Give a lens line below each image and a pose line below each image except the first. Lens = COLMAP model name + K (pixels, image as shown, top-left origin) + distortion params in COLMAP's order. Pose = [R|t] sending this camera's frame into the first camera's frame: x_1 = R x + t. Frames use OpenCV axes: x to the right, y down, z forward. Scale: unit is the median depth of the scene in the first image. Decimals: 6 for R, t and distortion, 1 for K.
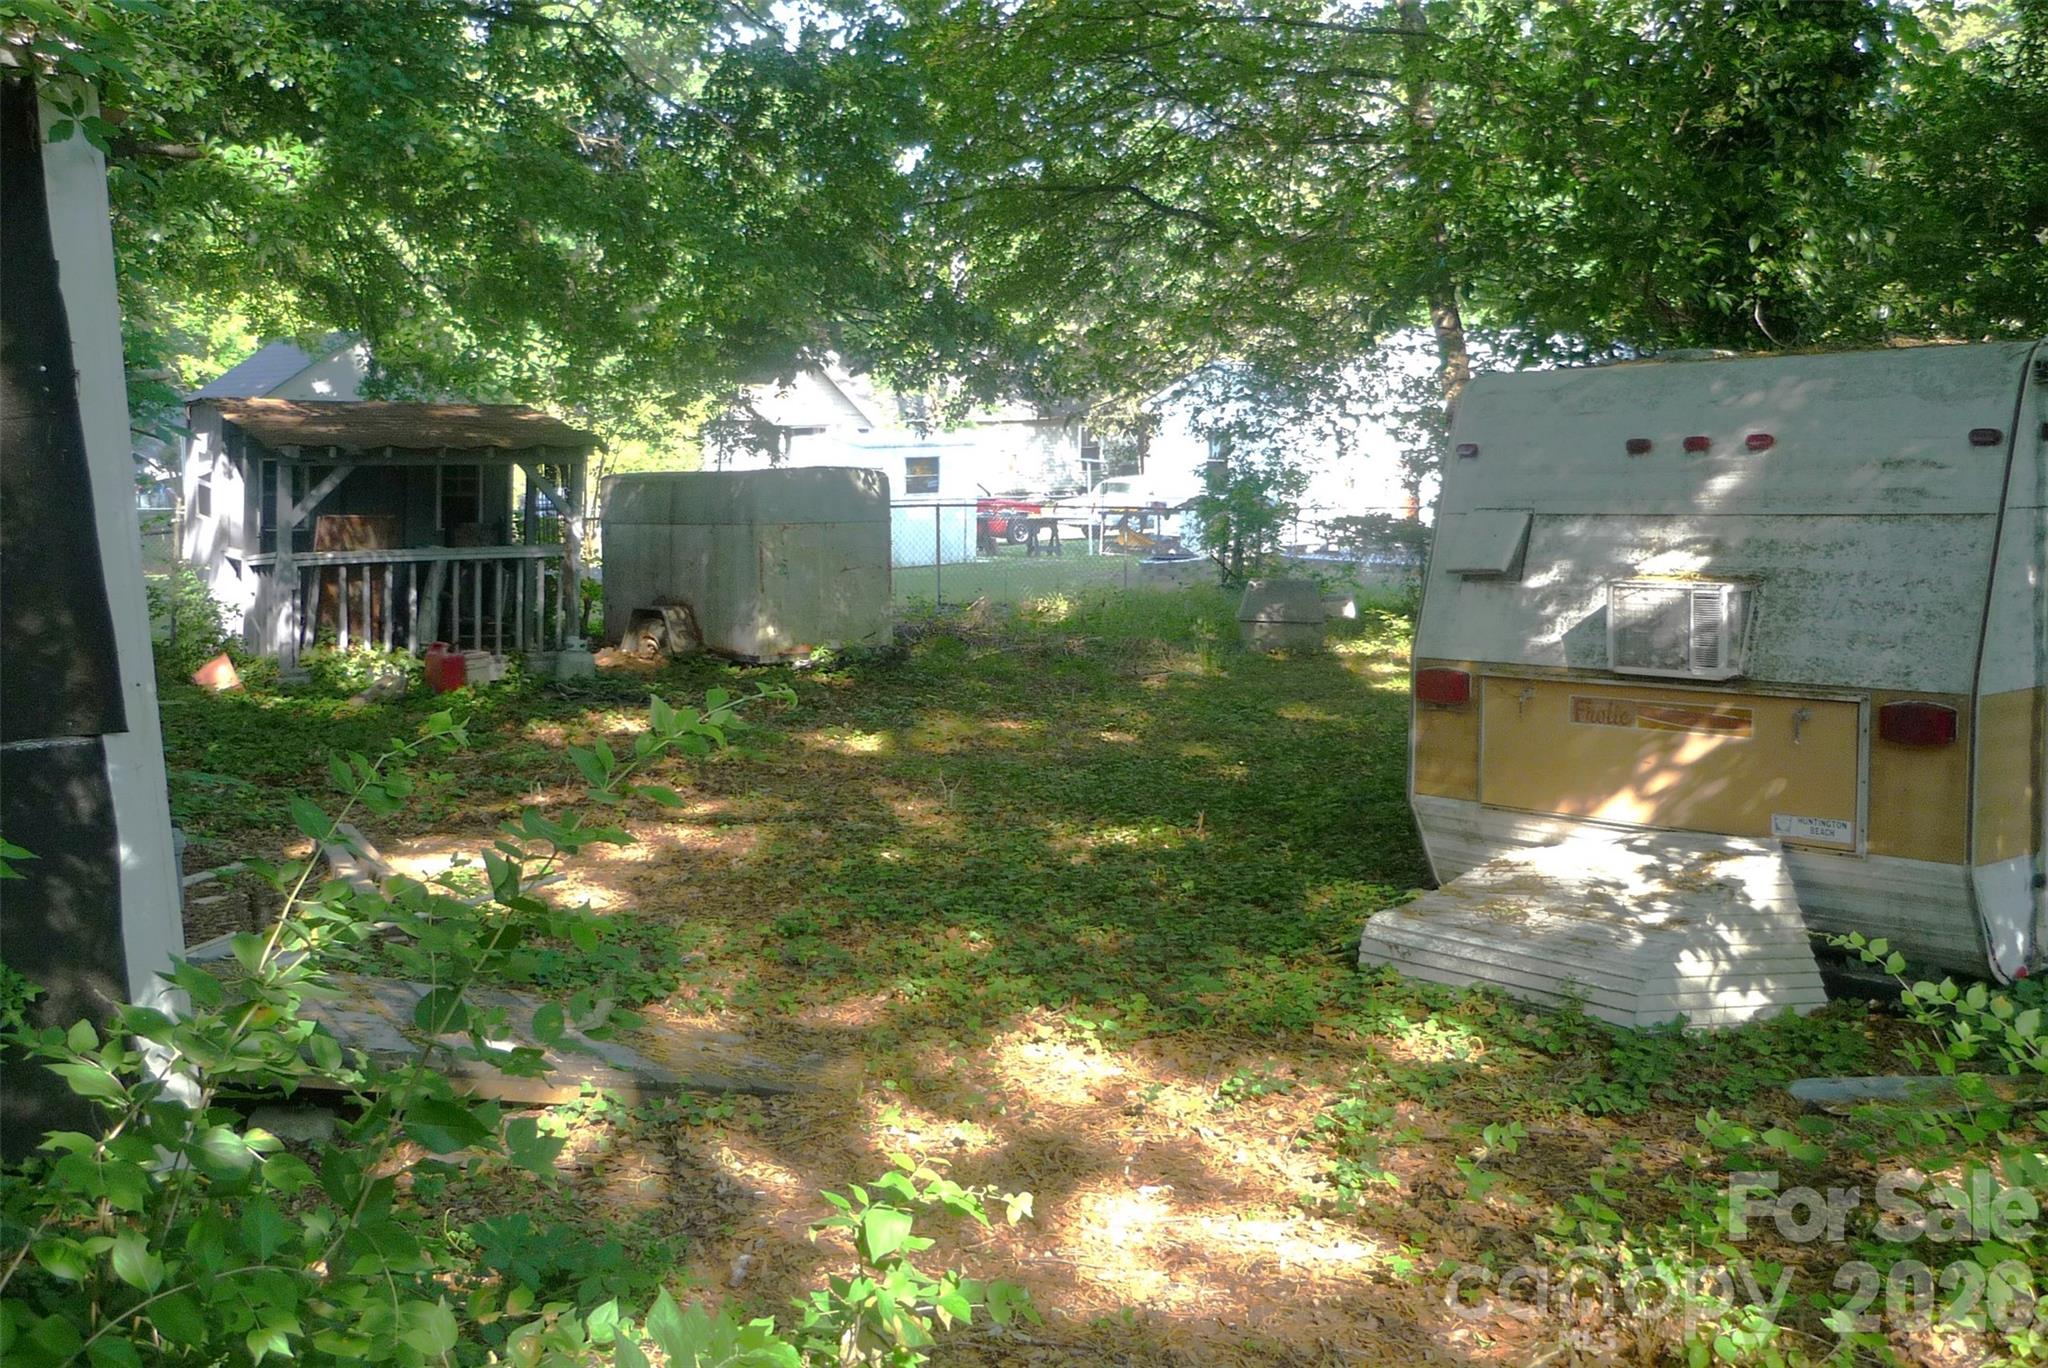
lens RADIAL K [[2029.4, 0, 1024.0], [0, 2029.4, 684.0], [0, 0, 1]] dist [-0.057776, 0.042484]
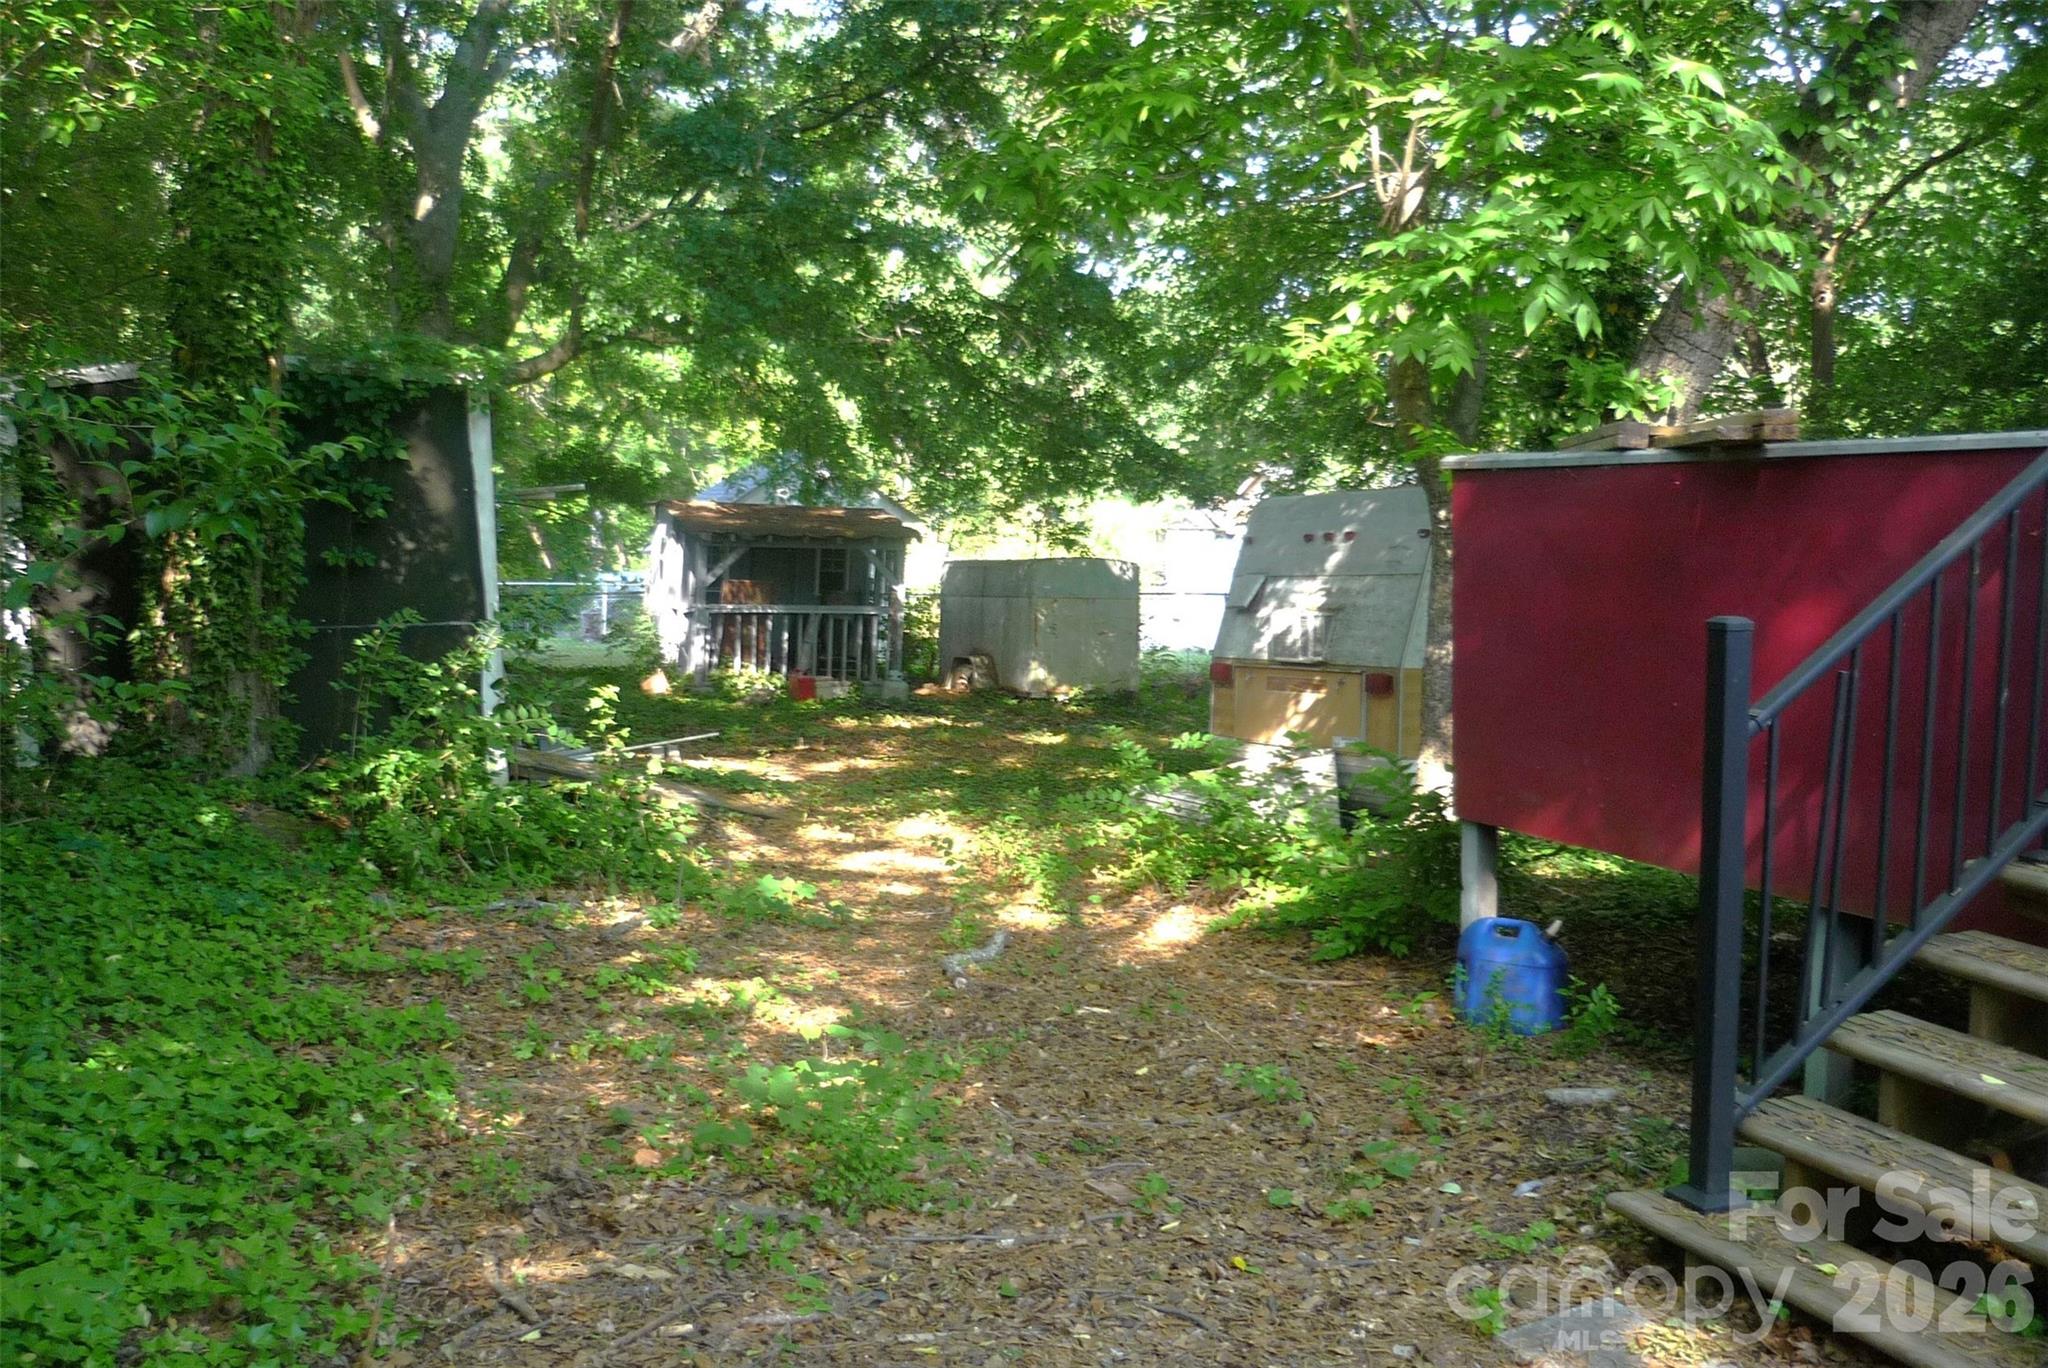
lens RADIAL K [[2029.4, 0, 1024.0], [0, 2029.4, 684.0], [0, 0, 1]] dist [-0.057776, 0.042484]
pose [[0.964990, 0.035255, -0.259908, 0.254094], [-0.048858, 0.997743, -0.046063, 0.051273], [0.257697, 0.057149, 0.964534, -0.381152]]
